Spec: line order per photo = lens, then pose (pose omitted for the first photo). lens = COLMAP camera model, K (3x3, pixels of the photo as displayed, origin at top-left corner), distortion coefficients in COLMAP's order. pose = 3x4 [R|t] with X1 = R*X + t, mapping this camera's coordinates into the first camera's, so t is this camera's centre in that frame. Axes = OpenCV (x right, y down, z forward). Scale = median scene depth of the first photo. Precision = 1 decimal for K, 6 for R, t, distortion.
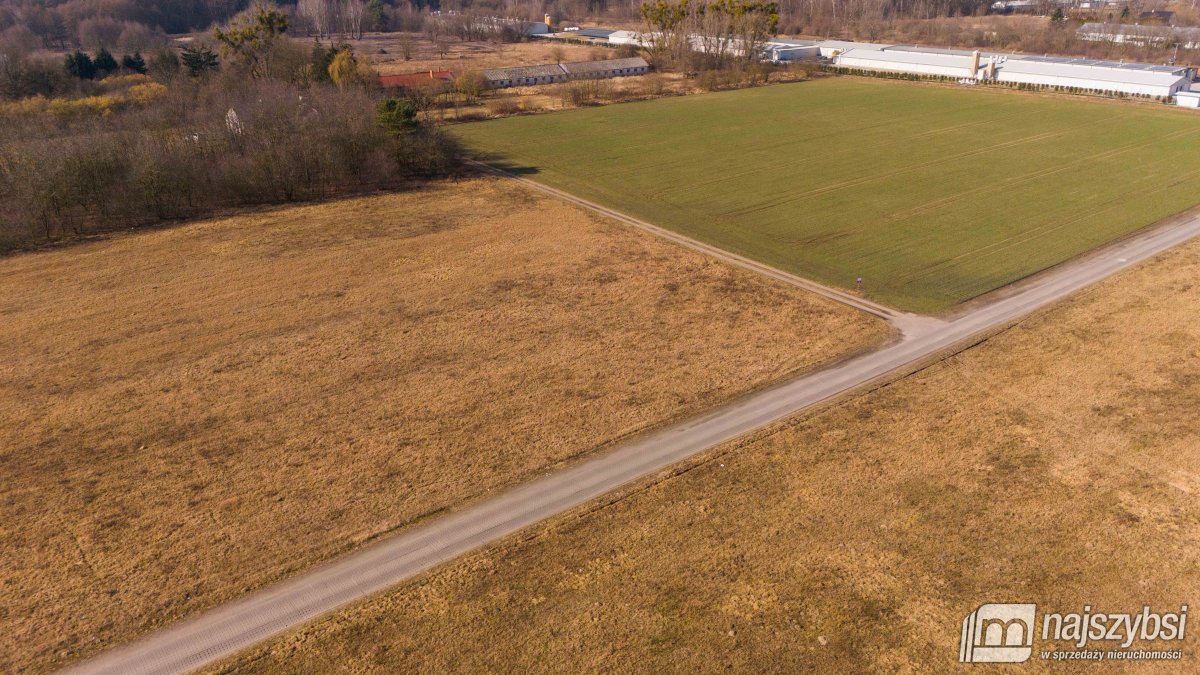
lens RADIAL K [[875.3, 0, 612.9], [0, 875.3, 346.1], [0, 0, 1]] dist [0.079868, -0.080343]
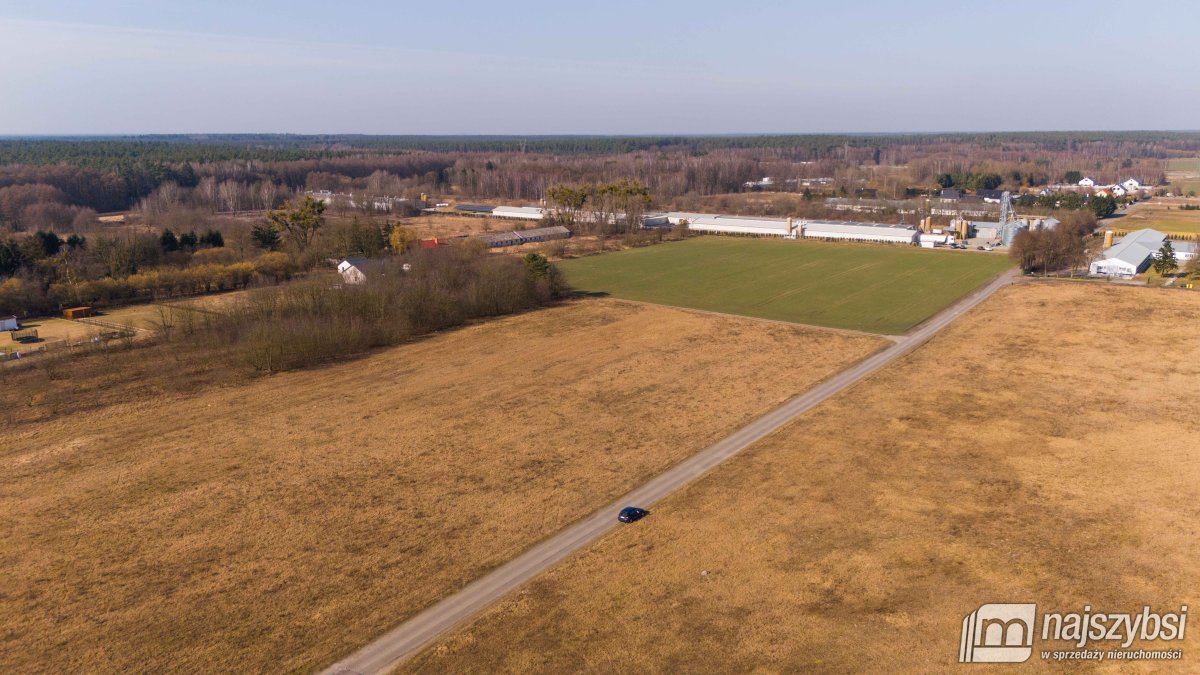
lens RADIAL K [[875.3, 0, 605.7], [0, 875.3, 342.3], [0, 0, 1]] dist [0.079868, -0.080343]
pose [[0.957818, -0.058974, 0.281258, -0.438602], [0.109103, 0.980063, -0.166051, 0.122879], [-0.265858, 0.189733, 0.945157, -0.398323]]
